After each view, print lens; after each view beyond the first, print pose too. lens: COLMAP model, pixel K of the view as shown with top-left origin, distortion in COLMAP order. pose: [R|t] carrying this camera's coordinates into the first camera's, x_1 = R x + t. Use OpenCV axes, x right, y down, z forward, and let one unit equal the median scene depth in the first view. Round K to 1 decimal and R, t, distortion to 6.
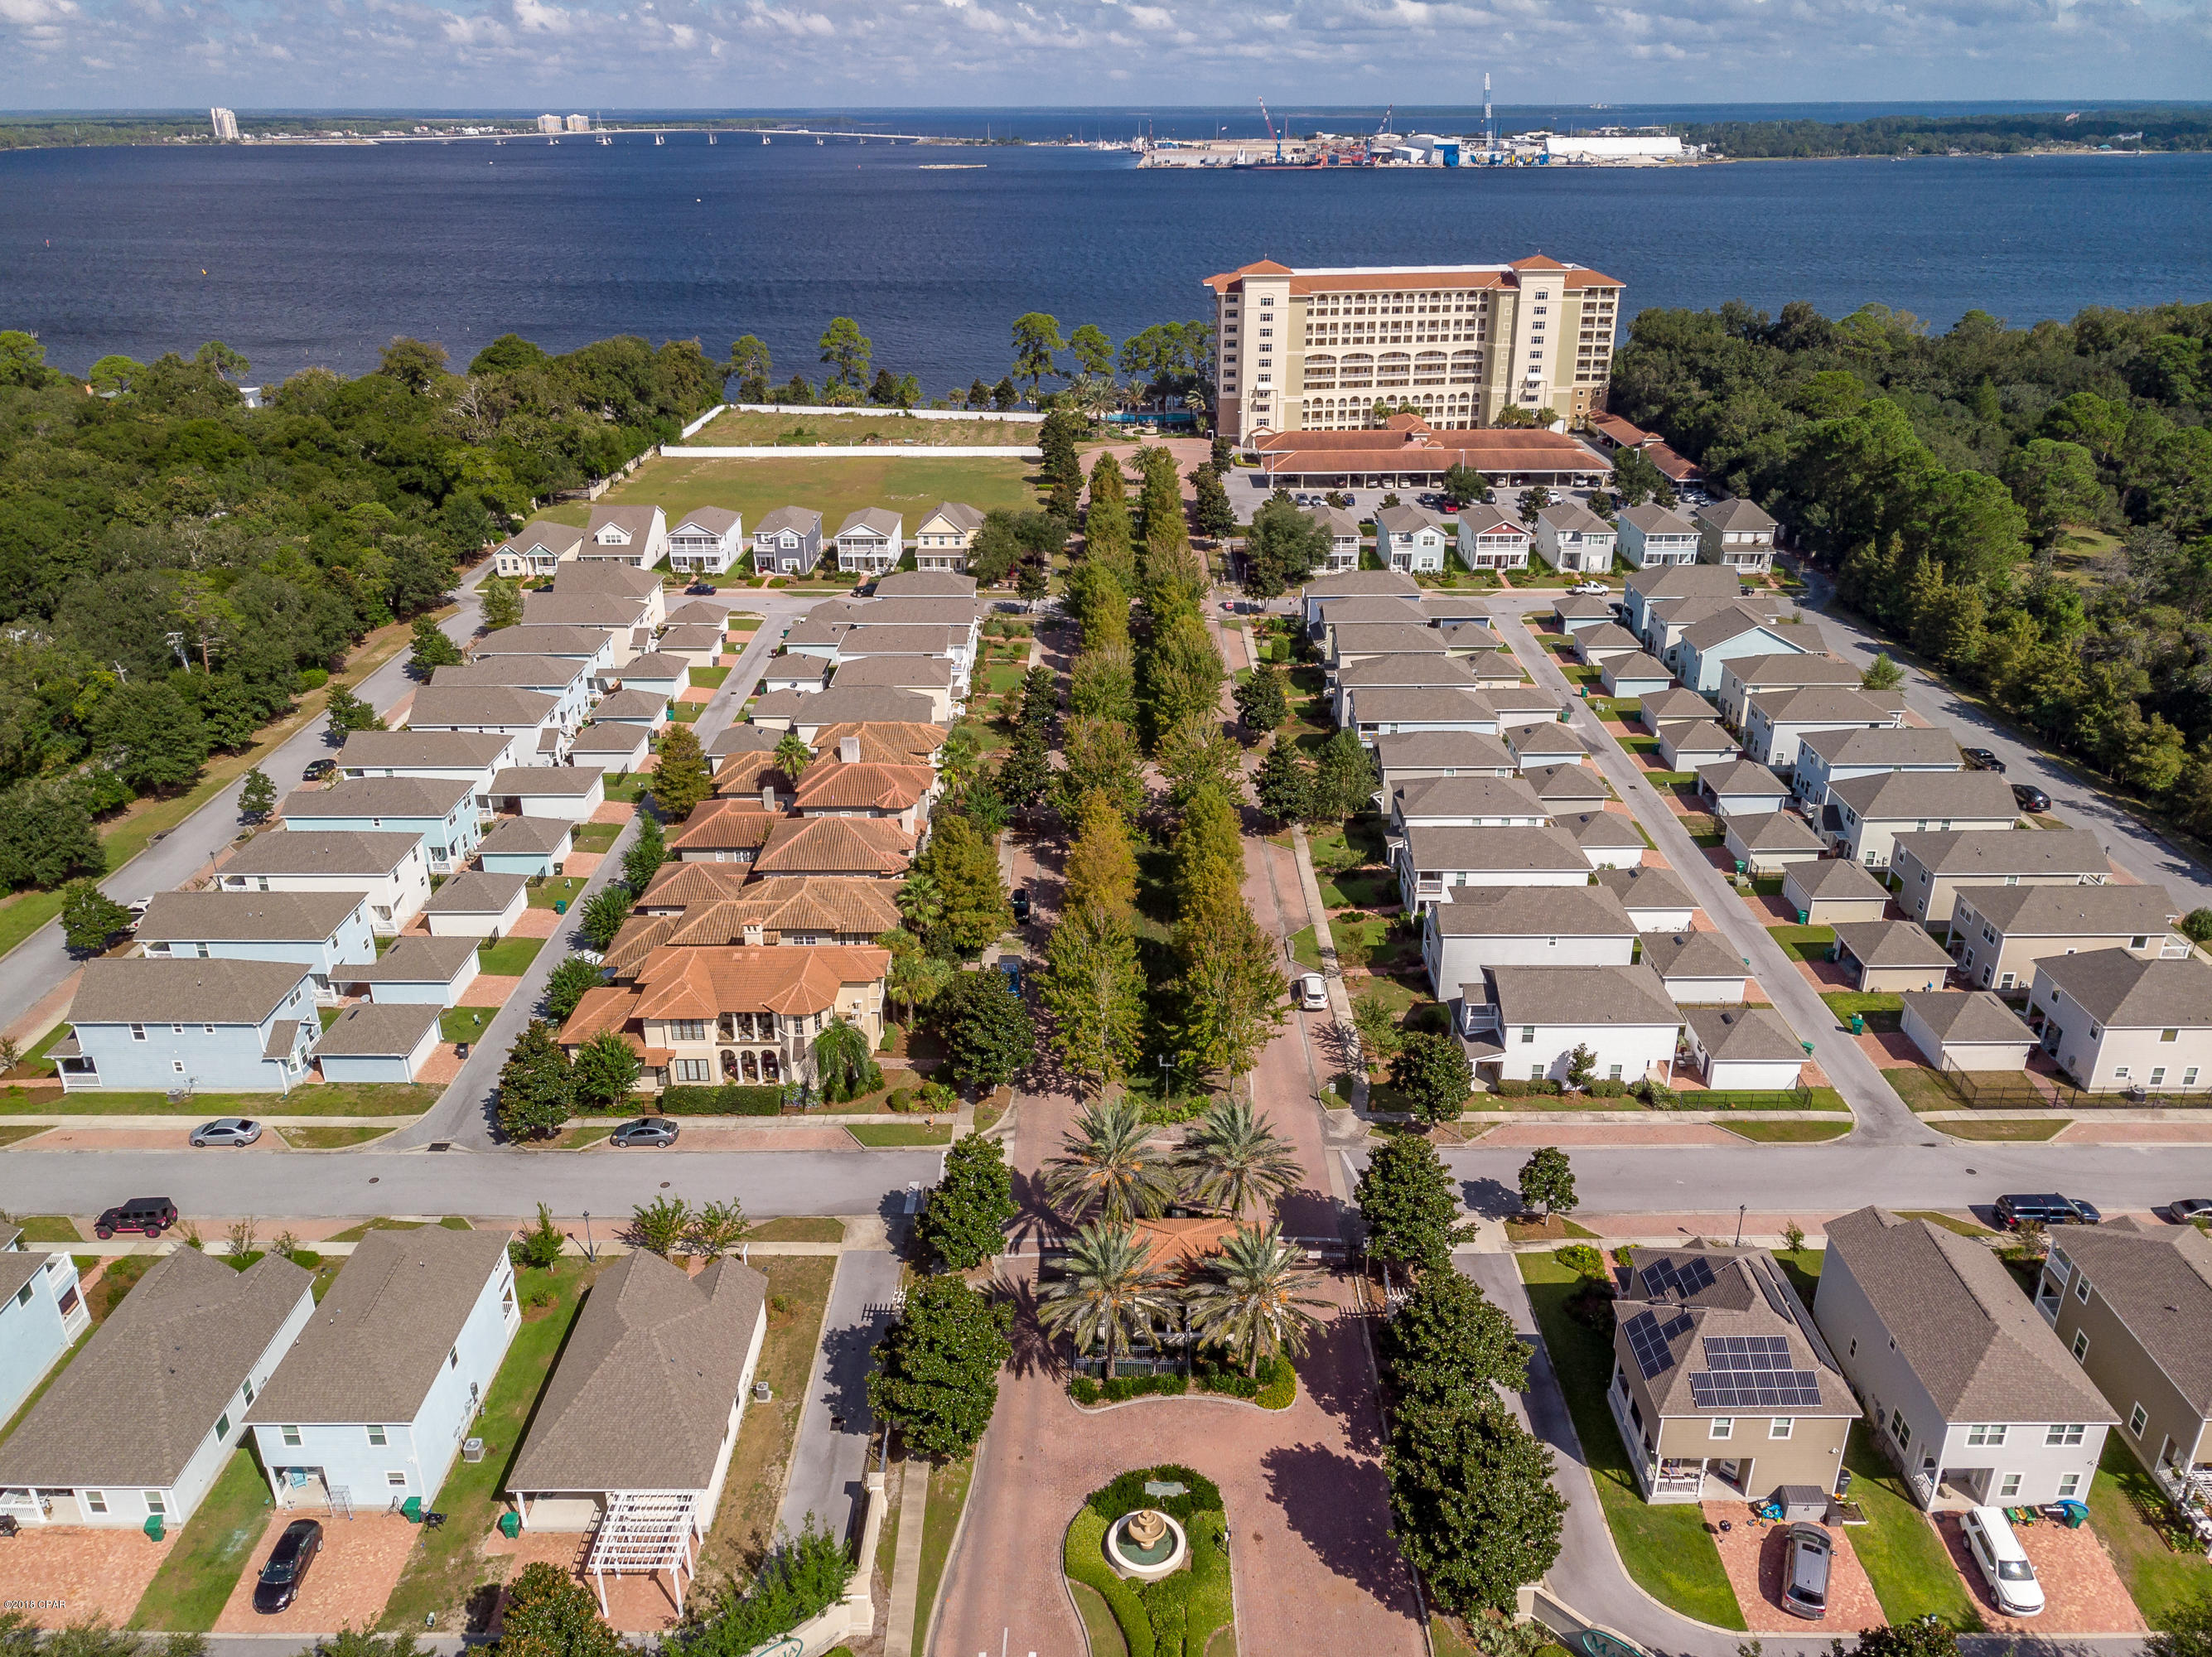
lens RADIAL K [[1660.0, 0, 1127.7], [0, 1660.0, 836.0], [0, 0, 1]] dist [-0.019898, 0.049123]
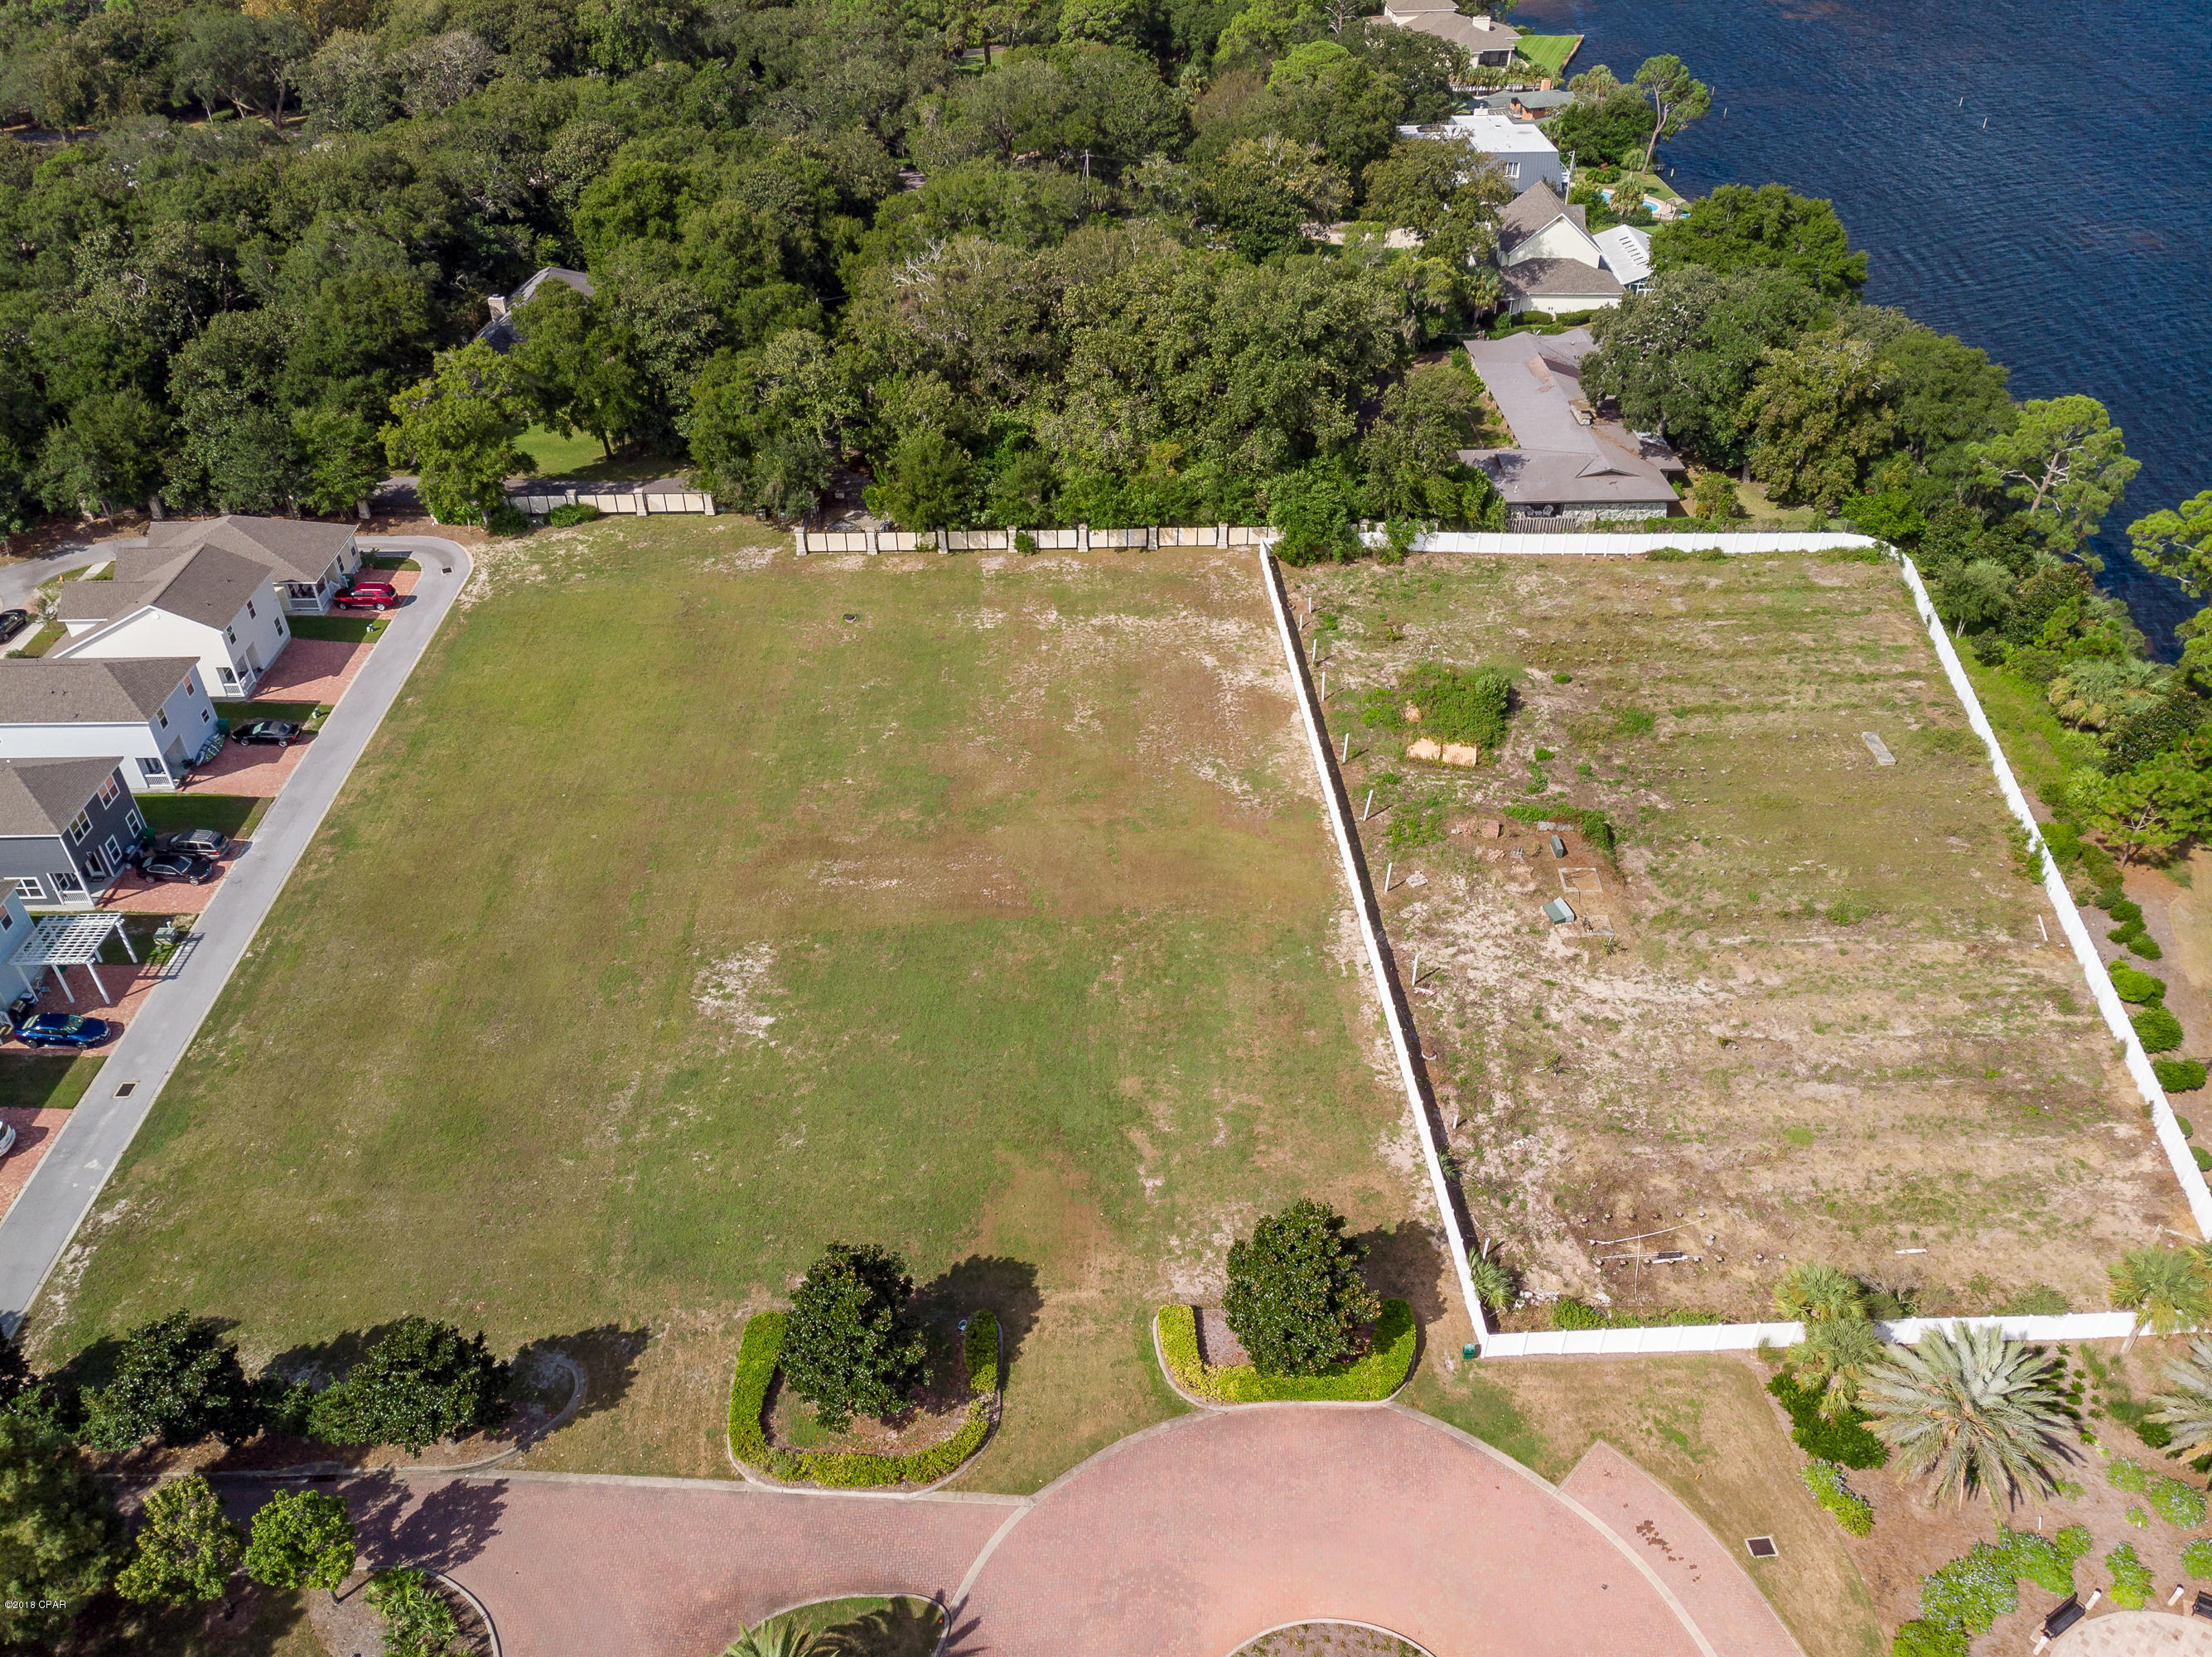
lens RADIAL K [[1593.4, 0, 1124.8], [0, 1593.4, 833.1], [0, 0, 1]] dist [-0.036231, 0.032649]
pose [[0.017951, 0.612799, -0.790035, 0.084606], [-0.400078, 0.728549, 0.556016, -0.371772], [0.916305, 0.306095, 0.258246, 0.837069]]
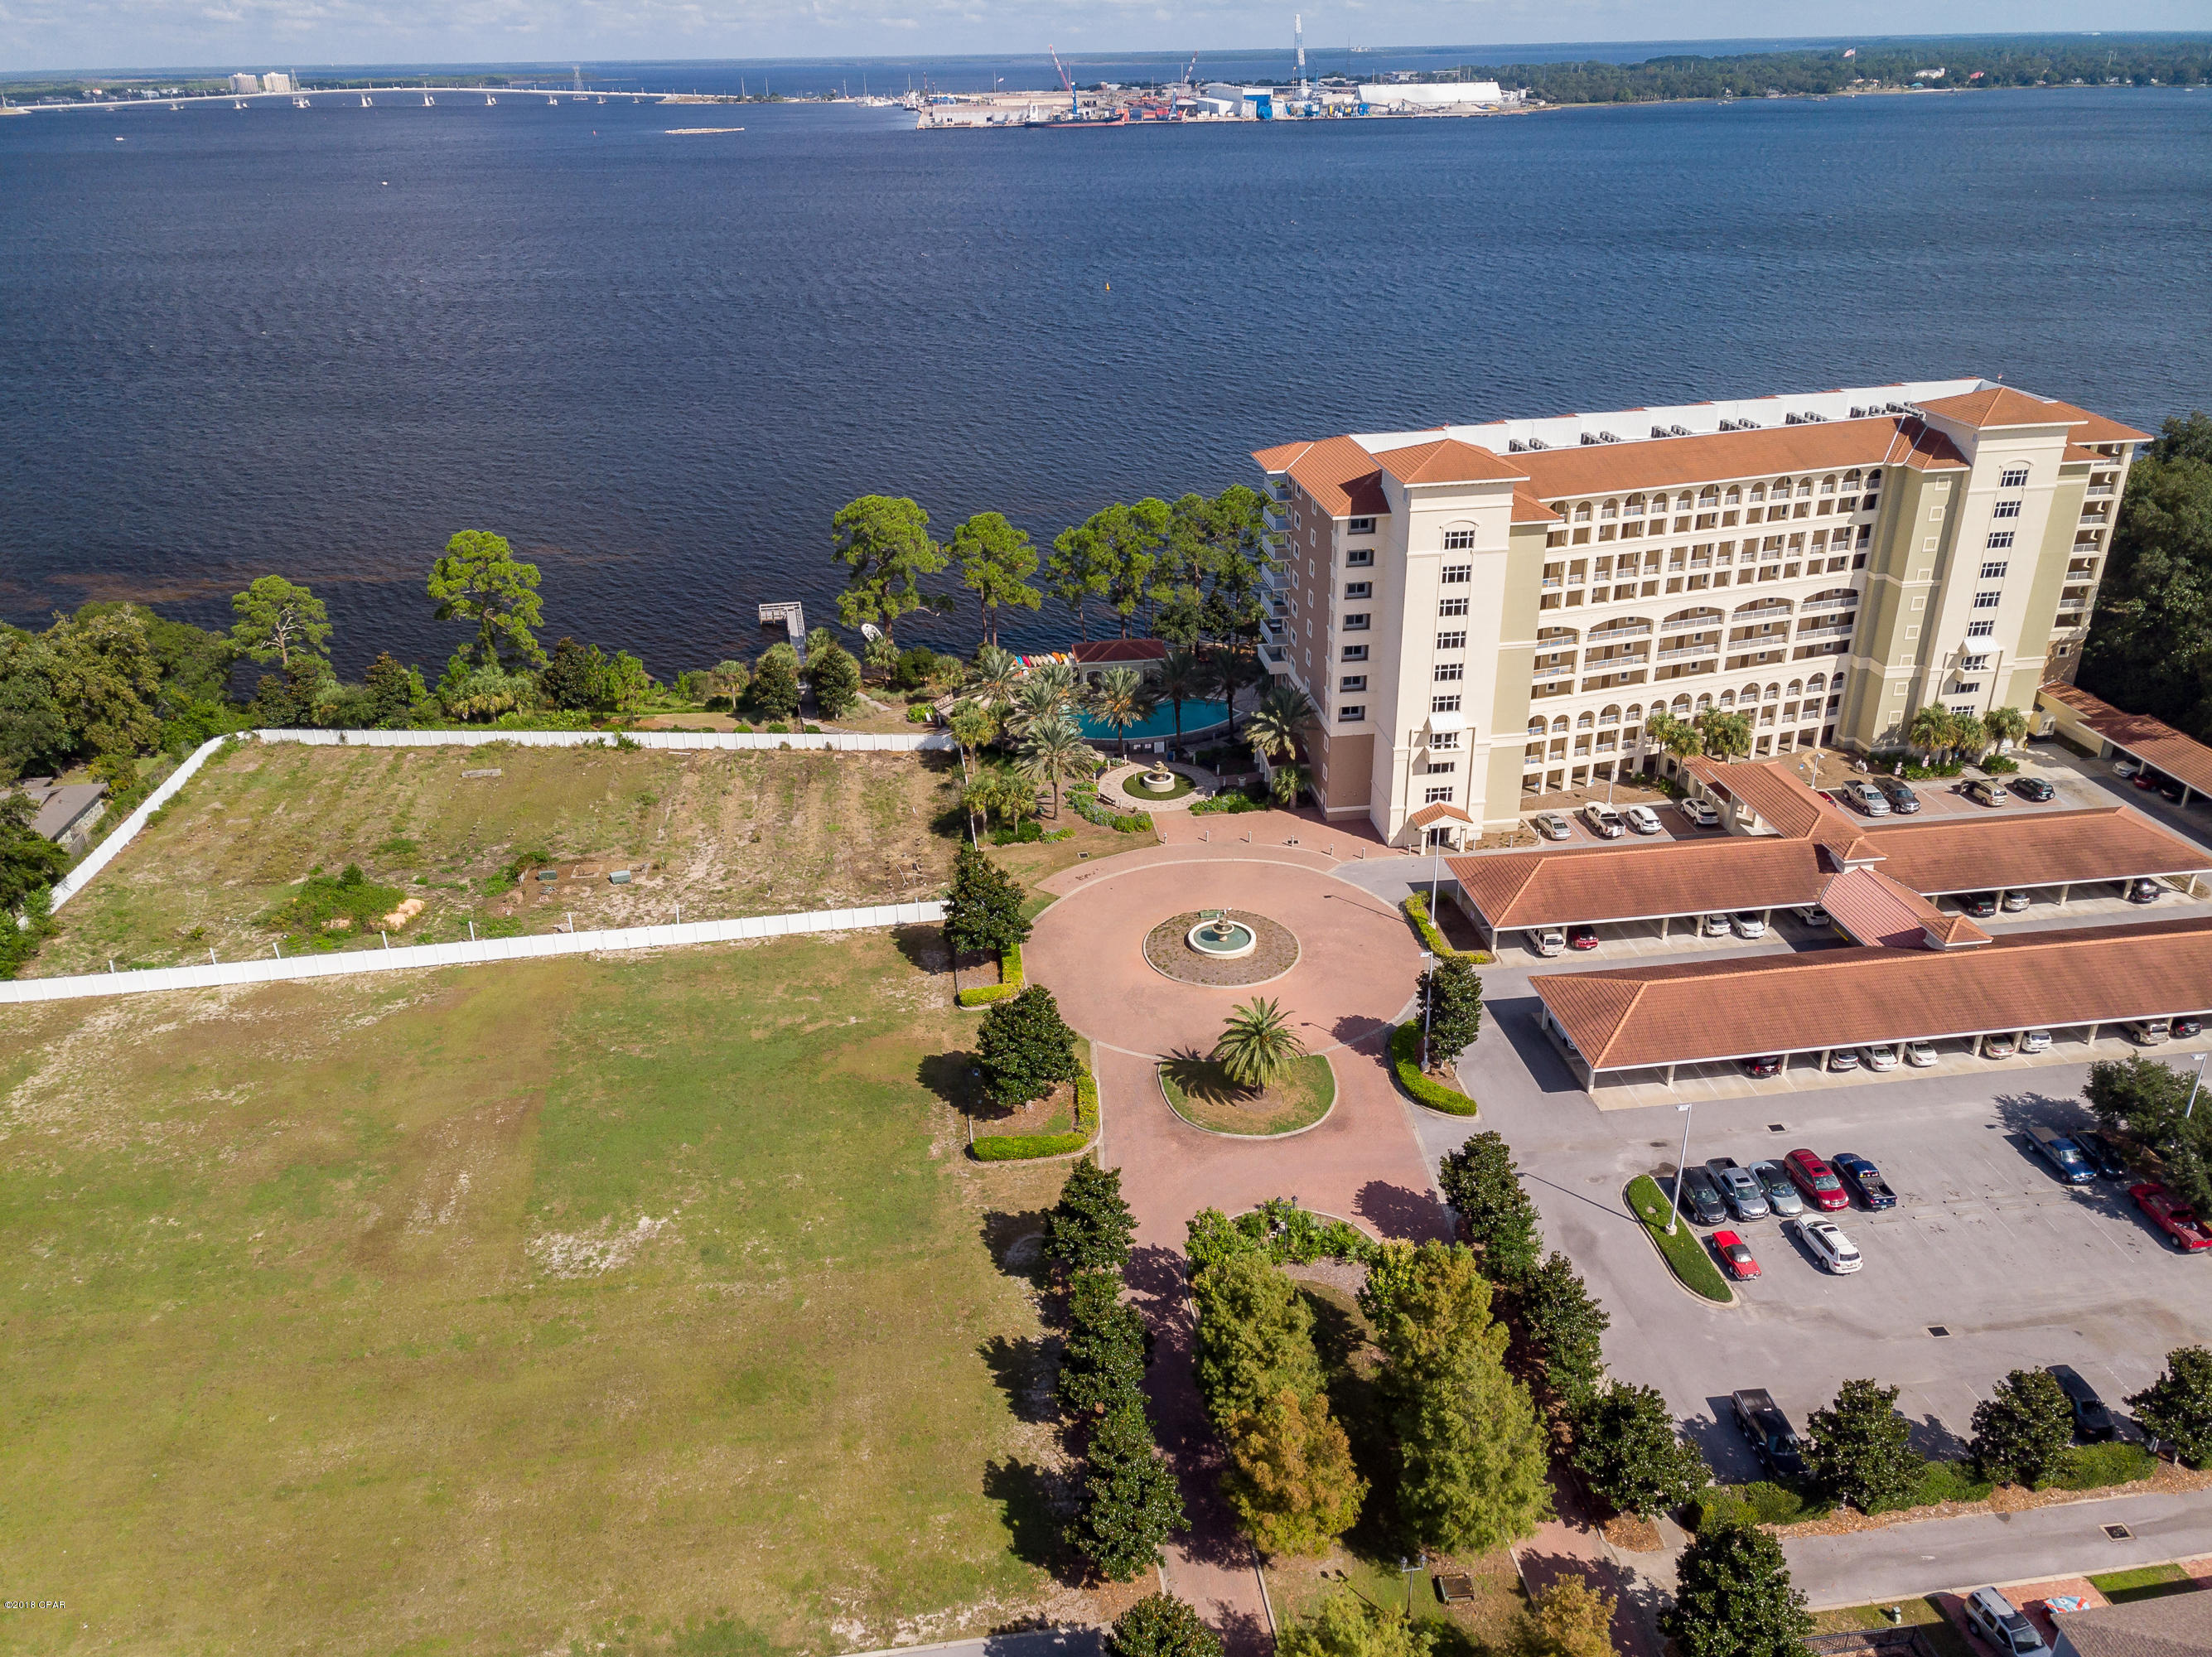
lens RADIAL K [[1655.9, 0, 1110.5], [0, 1655.9, 817.7], [0, 0, 1]] dist [-0.022306, 0.054607]
pose [[0.992157, -0.064426, 0.107117, -0.051180], [0.062499, 0.997819, 0.021258, -0.250794], [-0.108253, -0.014397, 0.994019, 0.555203]]
